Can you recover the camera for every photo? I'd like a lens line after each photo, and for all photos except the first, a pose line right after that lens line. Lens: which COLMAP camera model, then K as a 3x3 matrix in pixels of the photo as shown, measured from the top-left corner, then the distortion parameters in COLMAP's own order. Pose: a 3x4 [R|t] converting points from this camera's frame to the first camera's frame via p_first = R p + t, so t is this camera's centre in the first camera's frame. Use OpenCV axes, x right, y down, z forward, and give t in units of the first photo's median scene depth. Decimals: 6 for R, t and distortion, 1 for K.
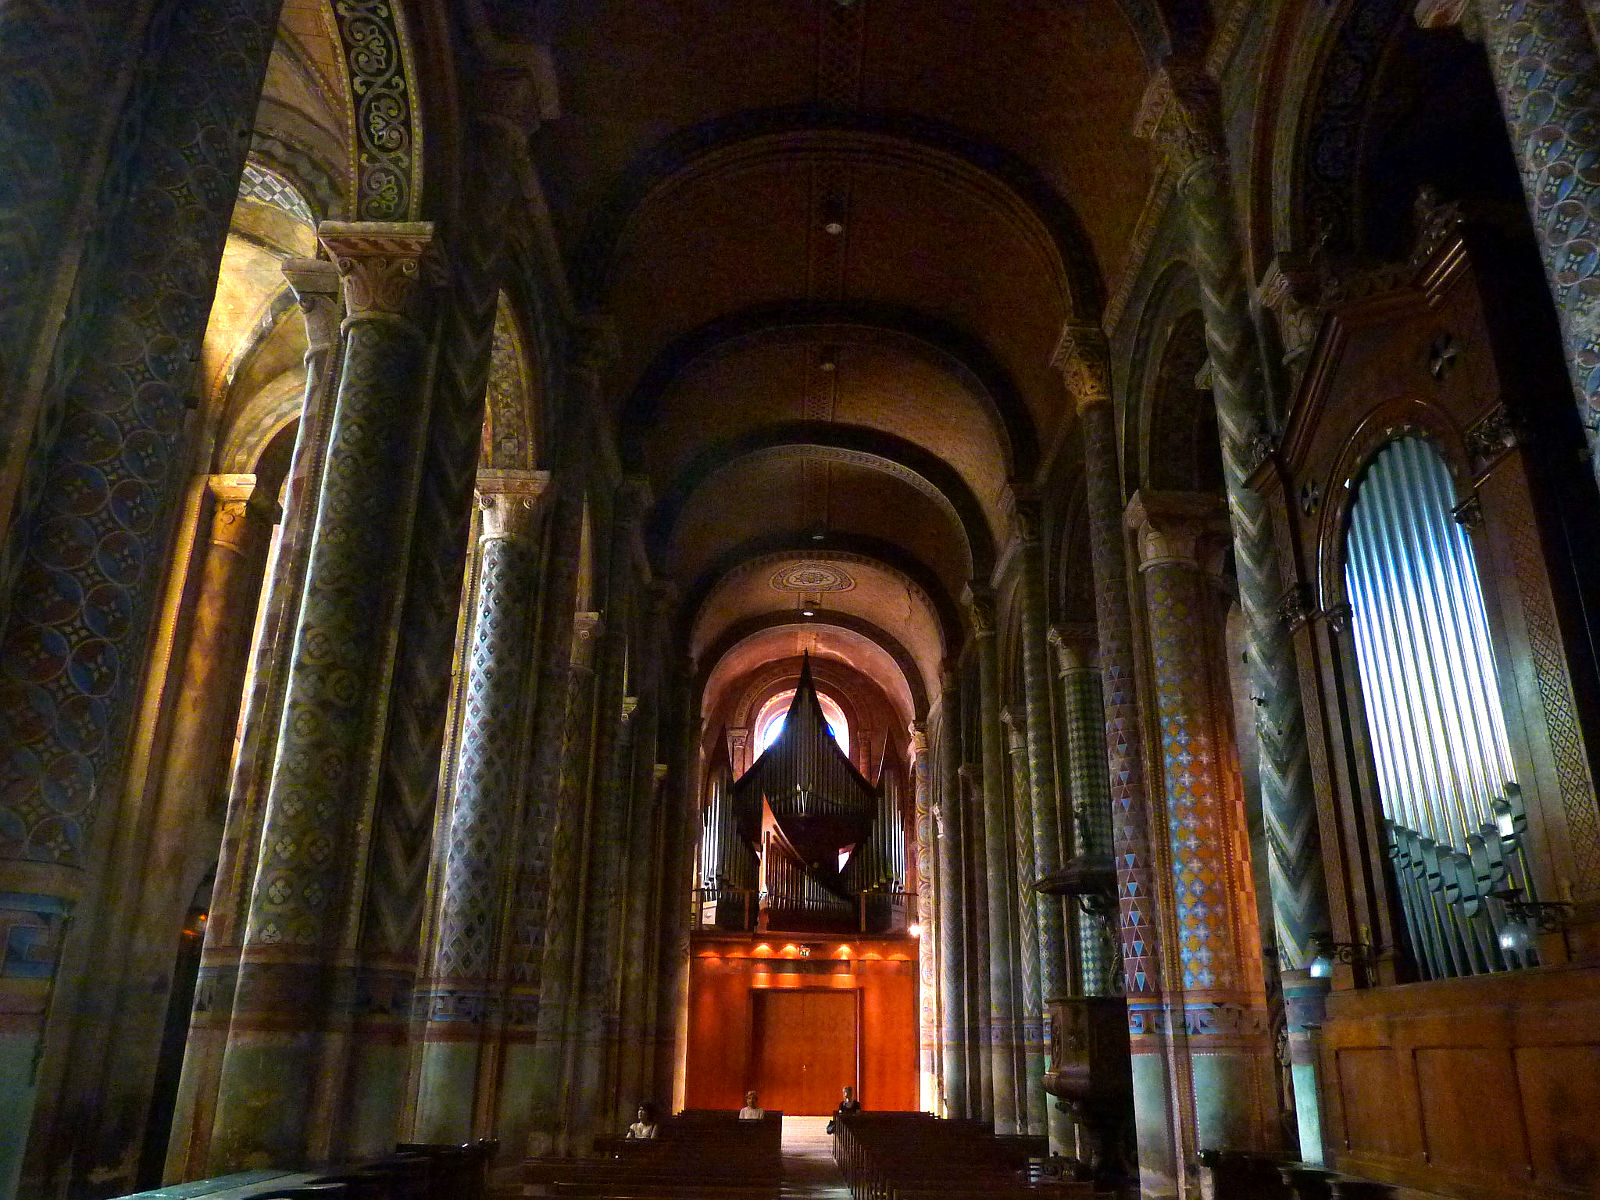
lens RADIAL K [[1193.5, 0, 808.7], [0, 1193.5, 601.6], [0, 0, 1]] dist [-0.034760, 0.005494]
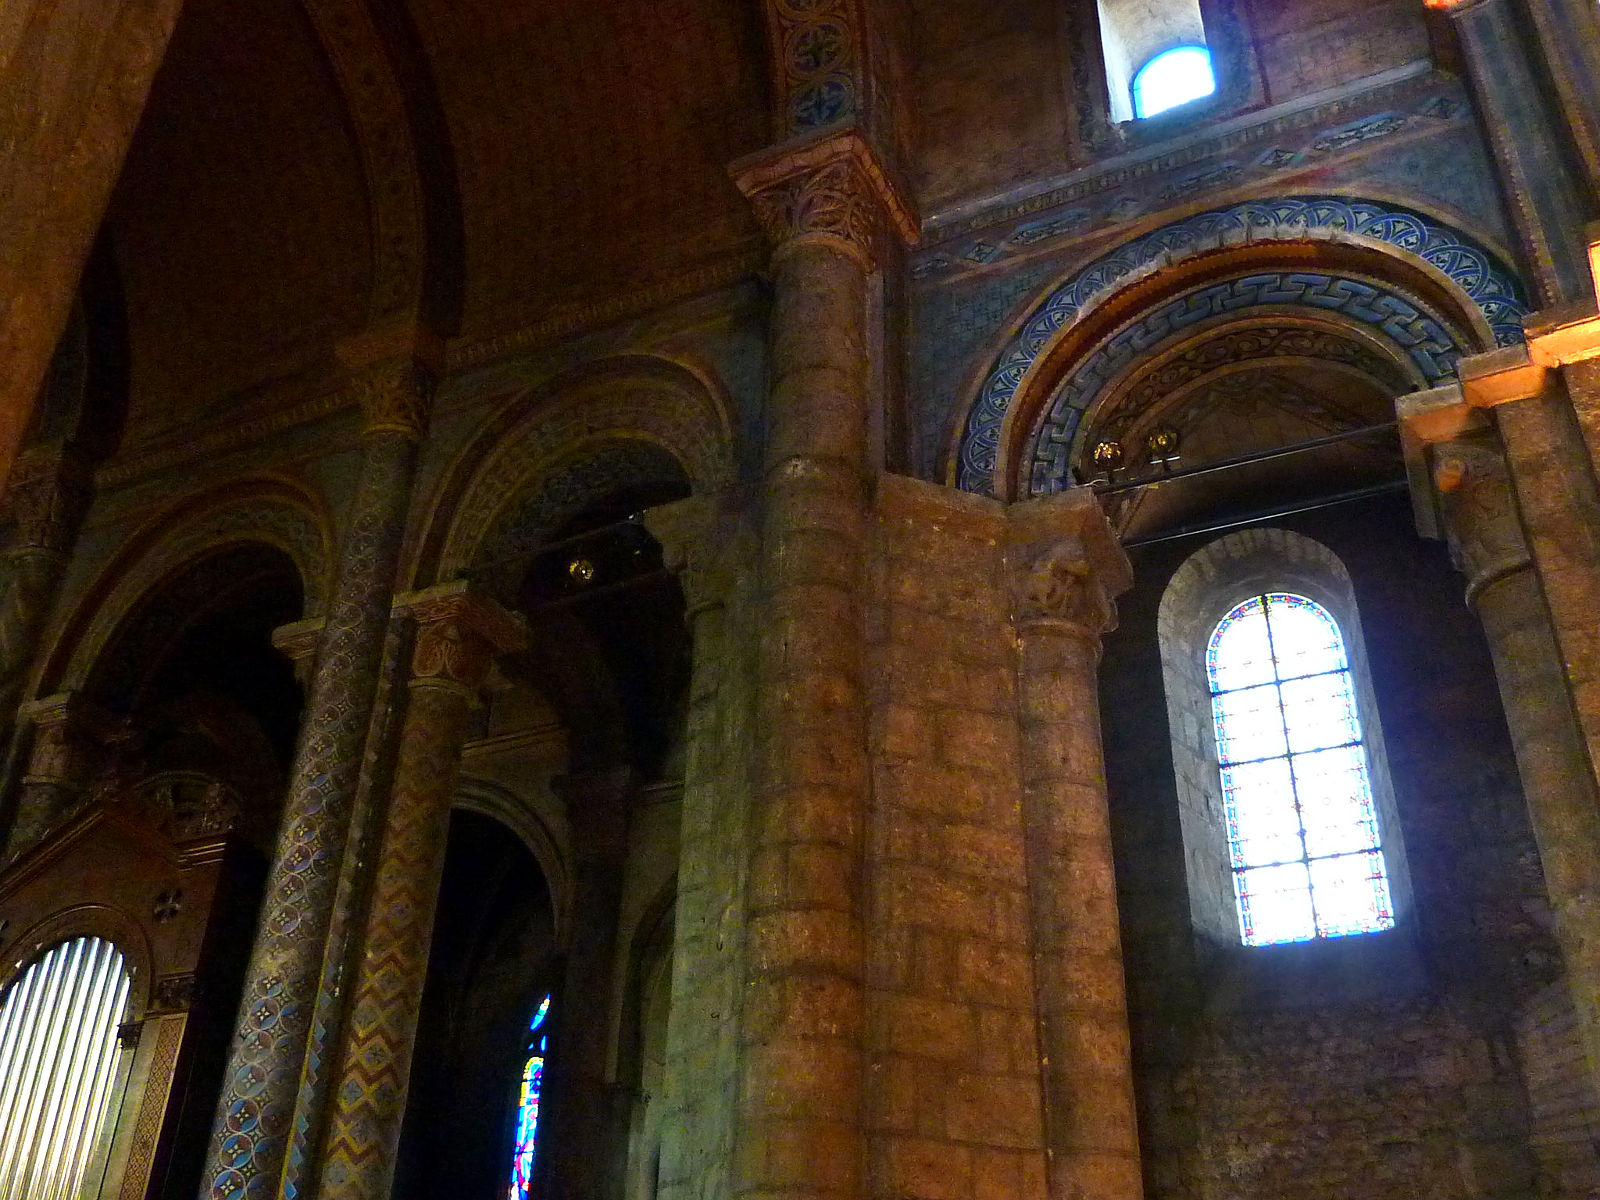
lens RADIAL K [[1491.6, 0, 800.9], [0, 1491.6, 601.3], [0, 0, 1]] dist [-0.034209, 0.000000]
pose [[0.451009, 0.474741, 0.755786, -0.519837], [-0.334866, 0.874946, -0.349762, -0.161244], [-0.827319, -0.095341, 0.553583, -0.425220]]
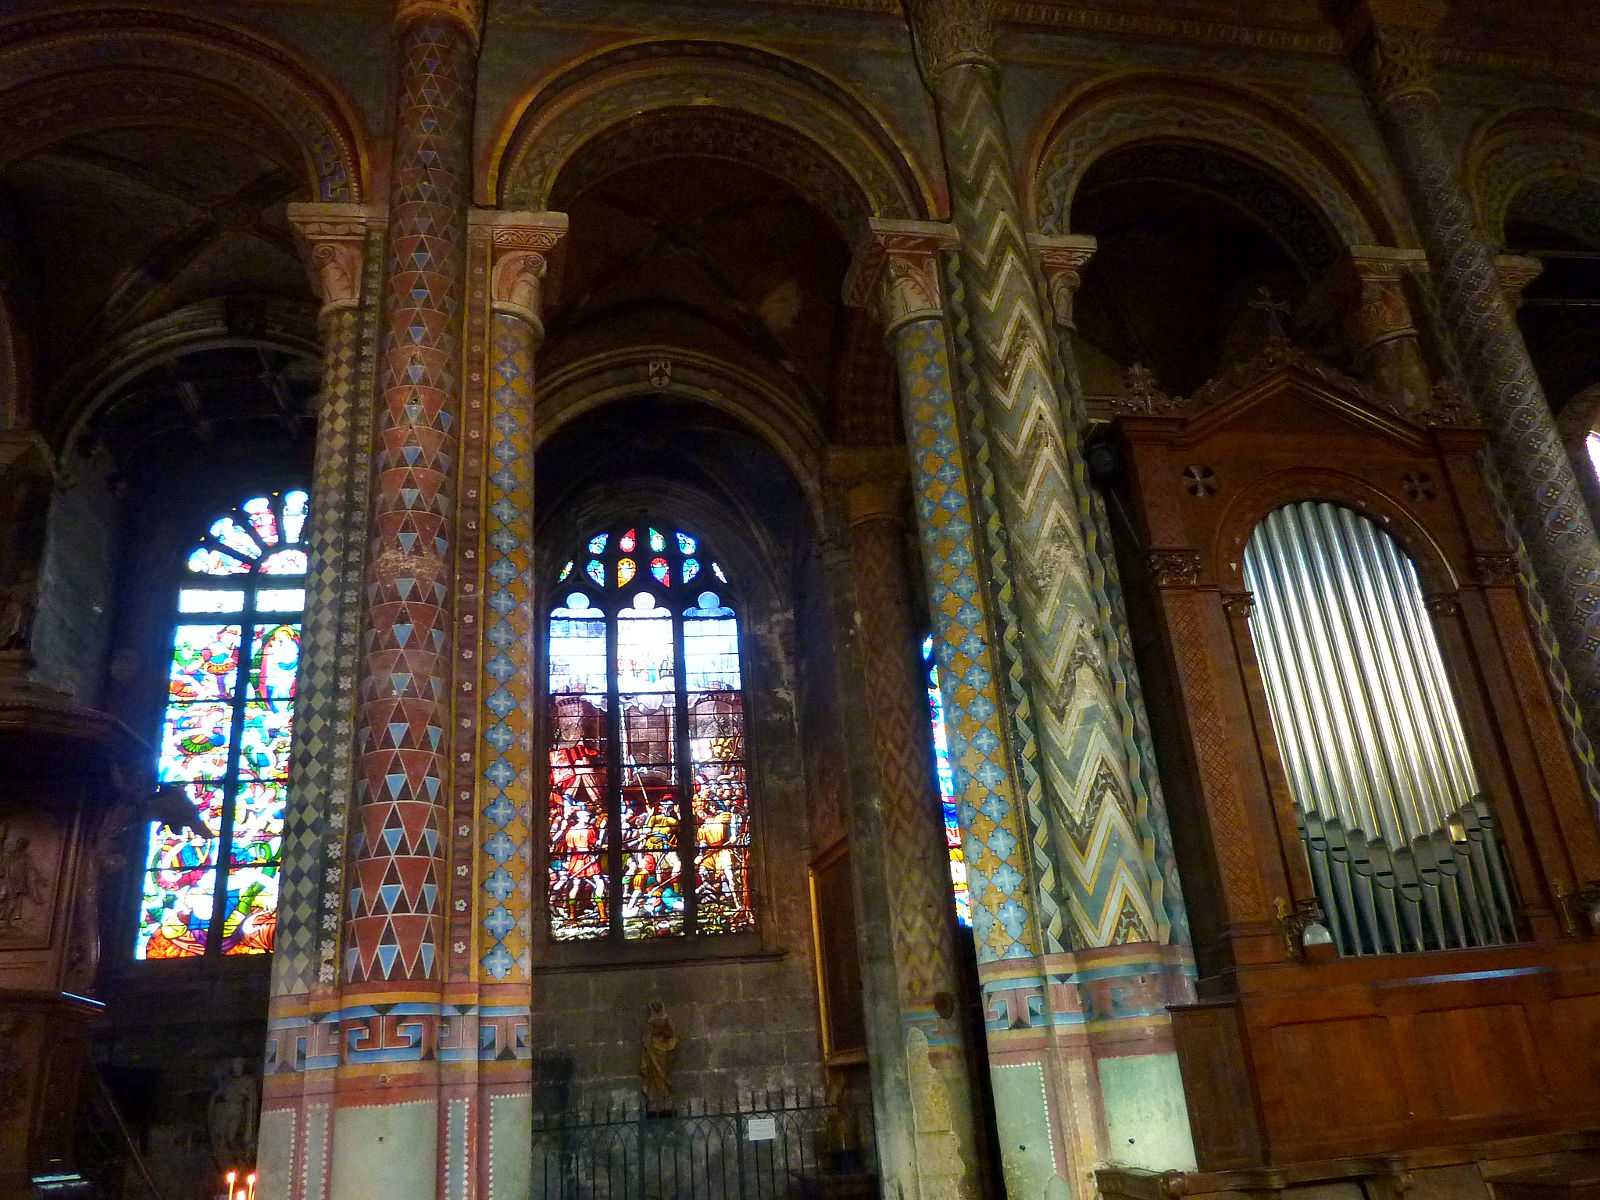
lens RADIAL K [[1193.5, 0, 811.7], [0, 1193.5, 599.8], [0, 0, 1]] dist [-0.034760, 0.005494]
pose [[-0.152409, 0.387463, 0.909200, -0.504352], [-0.277087, 0.866300, -0.415629, 0.630948], [-0.948680, -0.315273, -0.024671, 1.612906]]
